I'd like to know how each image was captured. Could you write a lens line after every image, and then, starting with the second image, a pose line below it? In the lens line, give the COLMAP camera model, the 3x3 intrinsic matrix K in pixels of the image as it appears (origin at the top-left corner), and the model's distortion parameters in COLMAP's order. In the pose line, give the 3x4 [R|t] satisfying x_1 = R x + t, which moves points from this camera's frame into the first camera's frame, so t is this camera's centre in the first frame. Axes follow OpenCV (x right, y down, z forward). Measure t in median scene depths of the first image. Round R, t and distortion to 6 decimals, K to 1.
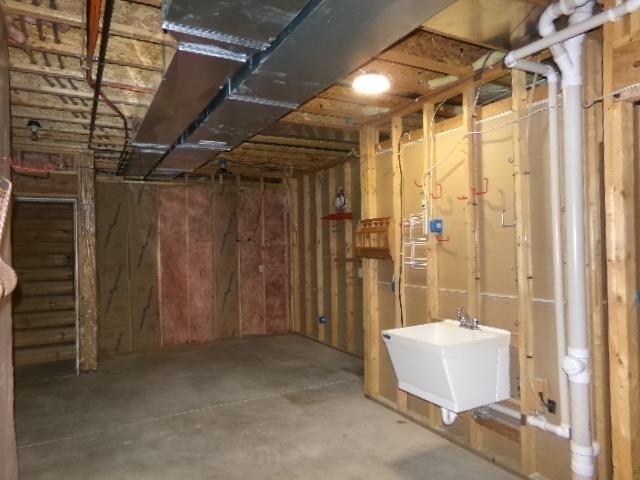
lens RADIAL K [[433.1, 0, 318.8], [0, 433.1, 239.6], [0, 0, 1]] dist [0.012073, 0.009251]
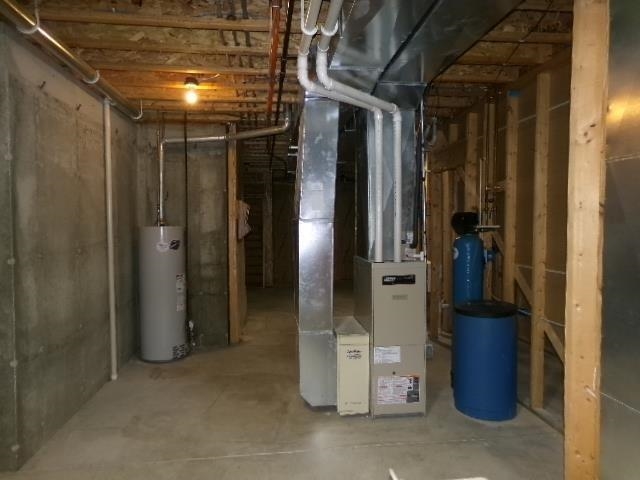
lens RADIAL K [[433.1, 0, 319.6], [0, 433.1, 240.7], [0, 0, 1]] dist [0.012073, 0.009251]
pose [[0.929763, 0.025892, -0.367247, 0.333347], [-0.010905, 0.999023, 0.042825, 0.019296], [0.367997, -0.035812, 0.929137, -0.607148]]
